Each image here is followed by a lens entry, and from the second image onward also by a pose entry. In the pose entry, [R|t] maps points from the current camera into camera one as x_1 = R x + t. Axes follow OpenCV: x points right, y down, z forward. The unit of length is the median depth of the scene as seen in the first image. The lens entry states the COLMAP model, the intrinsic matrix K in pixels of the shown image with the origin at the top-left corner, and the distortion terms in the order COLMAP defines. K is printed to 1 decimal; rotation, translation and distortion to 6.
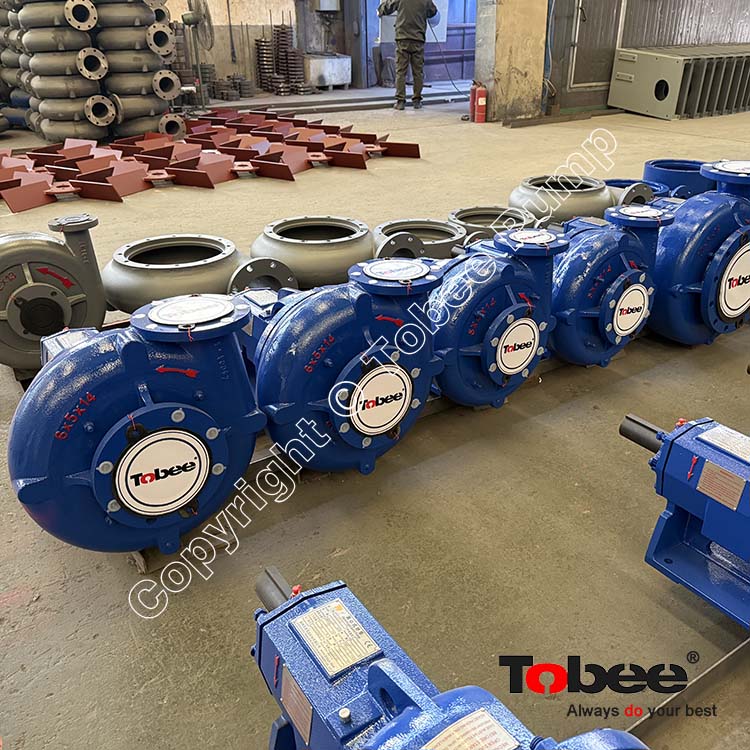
lens RADIAL K [[661.5, 0, 386.1], [0, 661.5, 375.2], [0, 0, 1]] dist [0.127045, -0.344469]
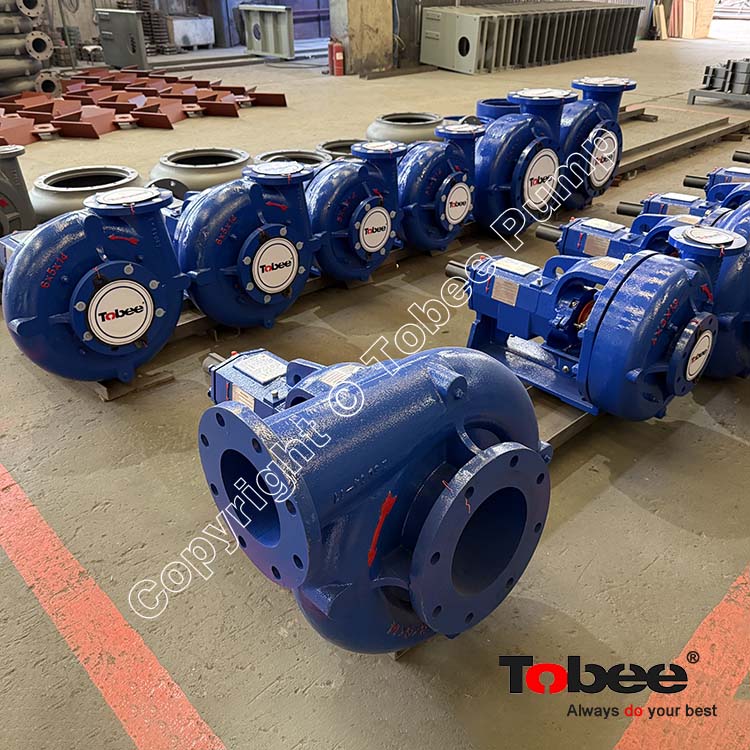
lens RADIAL K [[658.7, 0, 375.0], [0, 658.7, 375.0], [0, 0, 1]] dist [0.003445, -0.068840]
pose [[0.984542, -0.084978, 0.153152, -0.013744], [0.076936, 0.995365, 0.057704, 0.085840], [-0.157346, -0.045029, 0.986516, -0.153740]]
